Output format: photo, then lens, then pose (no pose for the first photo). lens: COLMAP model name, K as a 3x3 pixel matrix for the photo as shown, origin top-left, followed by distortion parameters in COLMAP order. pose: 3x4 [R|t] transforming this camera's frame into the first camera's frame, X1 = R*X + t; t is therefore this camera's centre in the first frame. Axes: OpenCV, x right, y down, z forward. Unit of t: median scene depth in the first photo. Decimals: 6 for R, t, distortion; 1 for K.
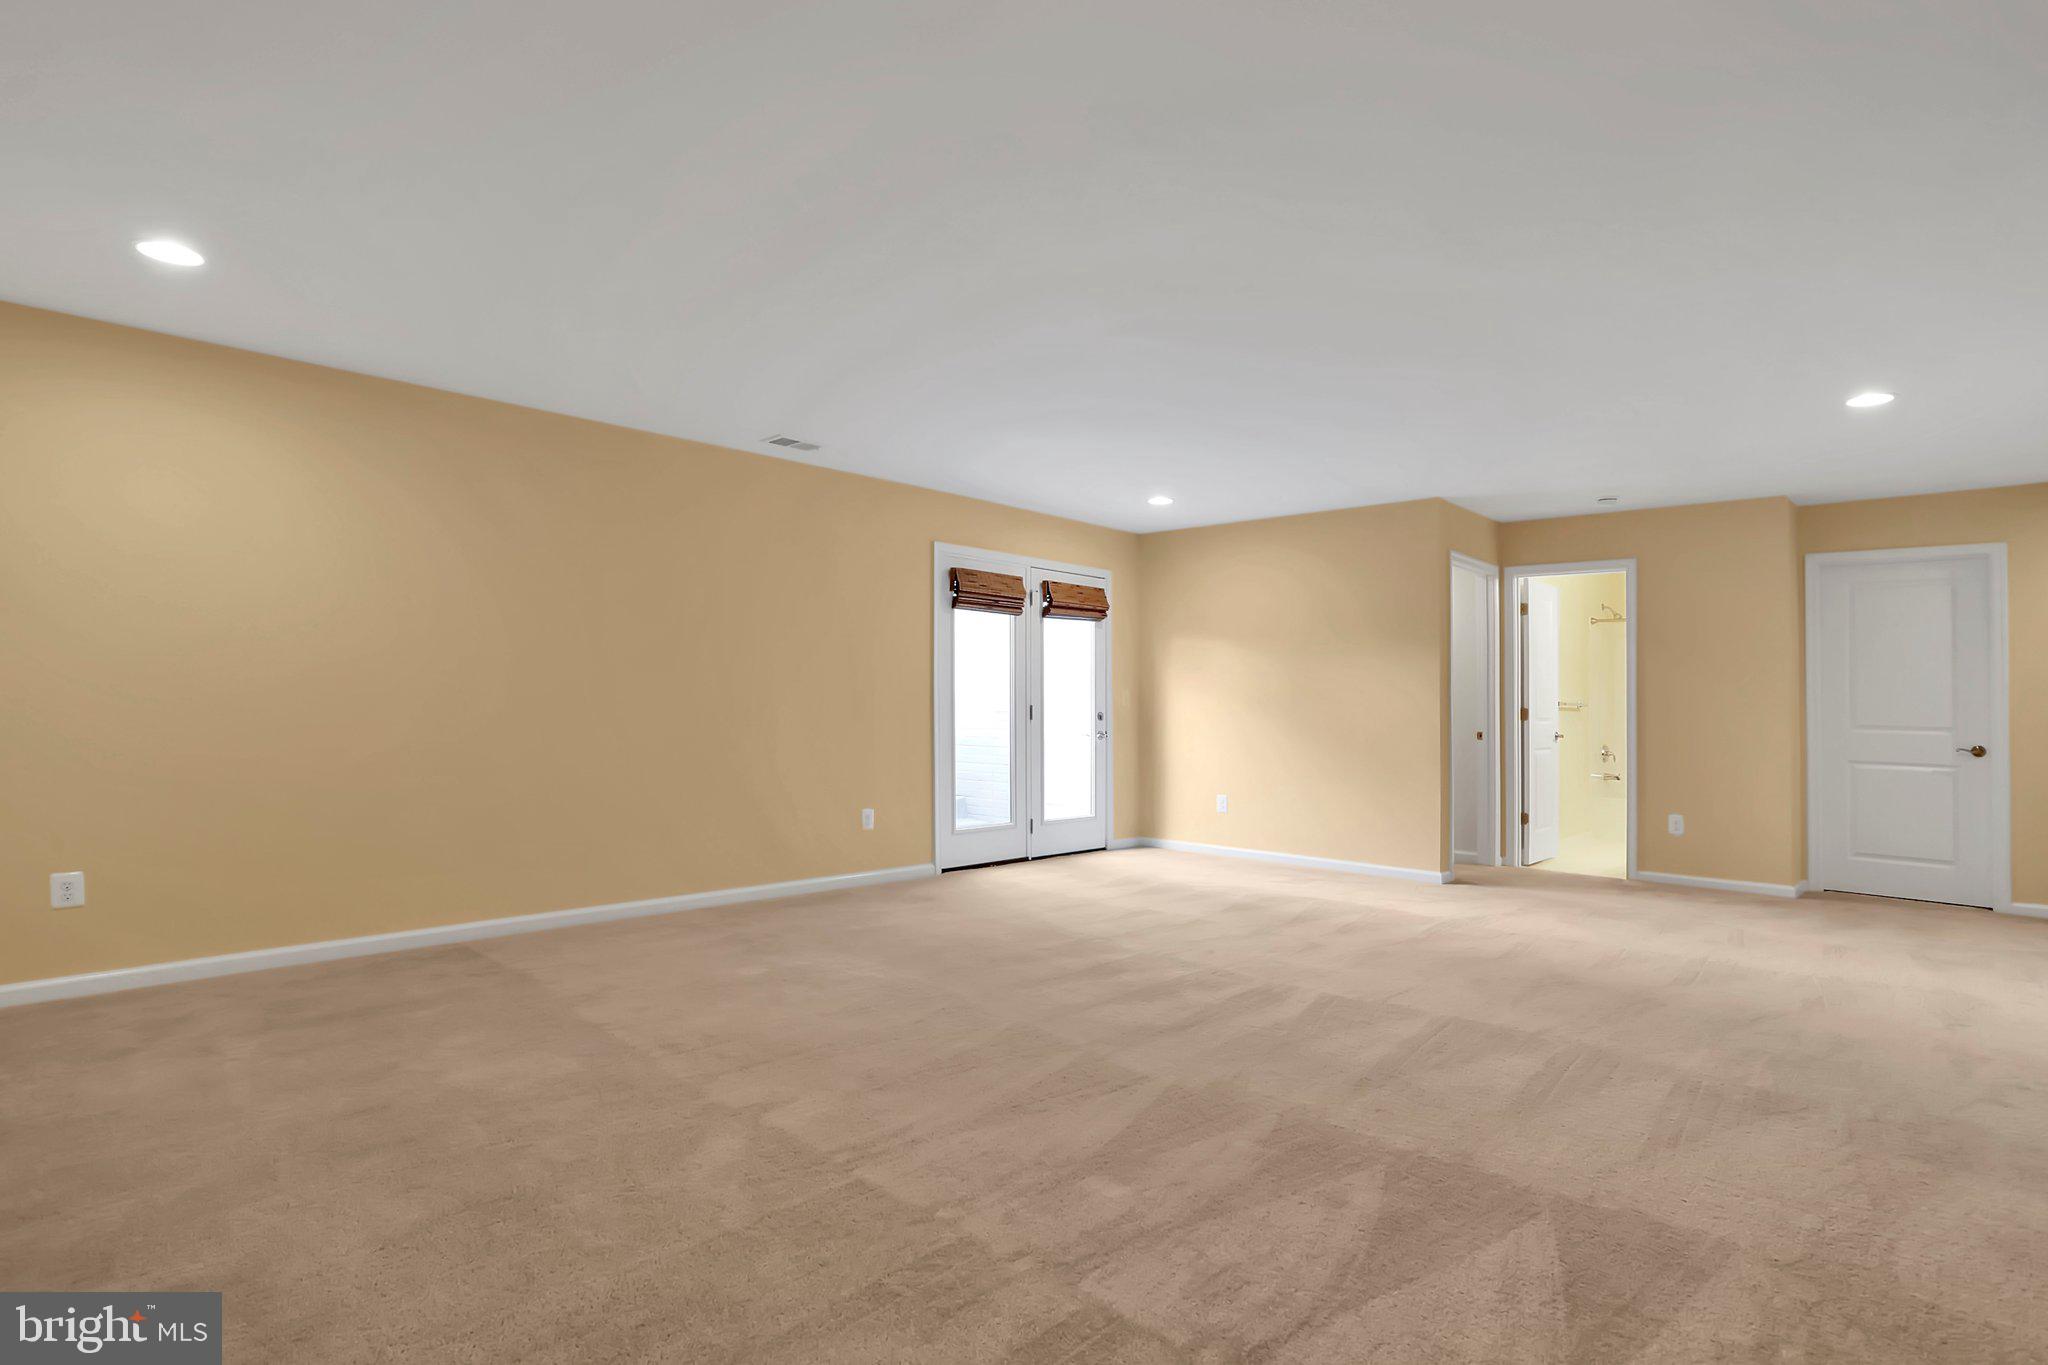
lens RADIAL K [[1025.0, 0, 1029.4], [0, 1025.0, 682.1], [0, 0, 1]] dist [-0.073747, 0.024782]
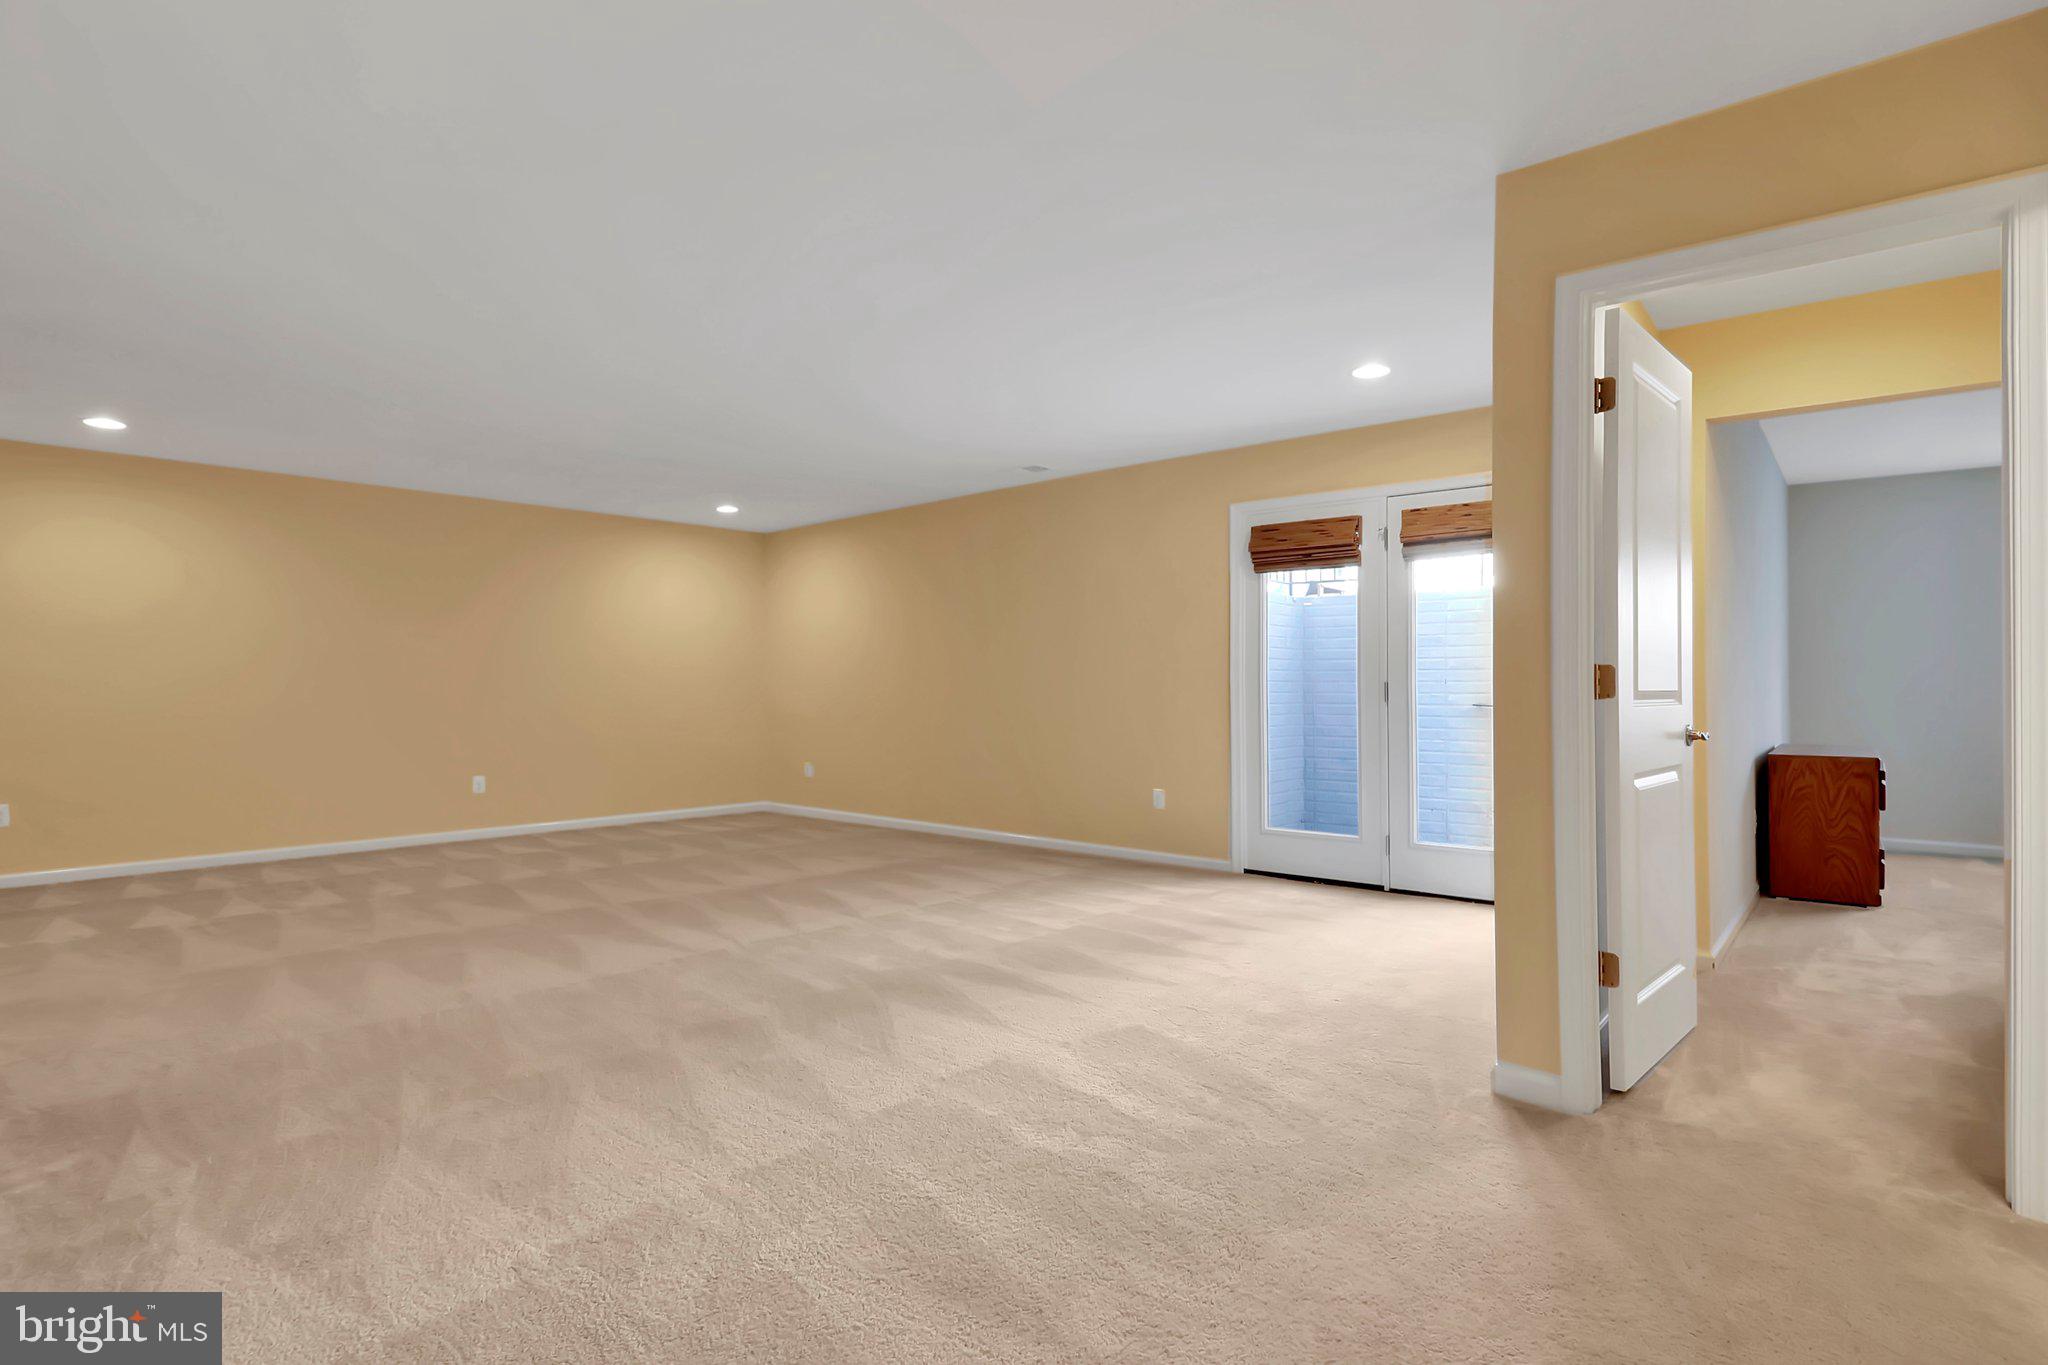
lens RADIAL K [[1025.0, 0, 1029.4], [0, 1025.0, 682.1], [0, 0, 1]] dist [-0.073747, 0.024782]
pose [[0.019105, -0.020632, -0.999605, 0.776310], [0.024514, 0.999496, -0.020161, 0.032961], [0.999517, -0.024119, 0.019601, 0.776242]]
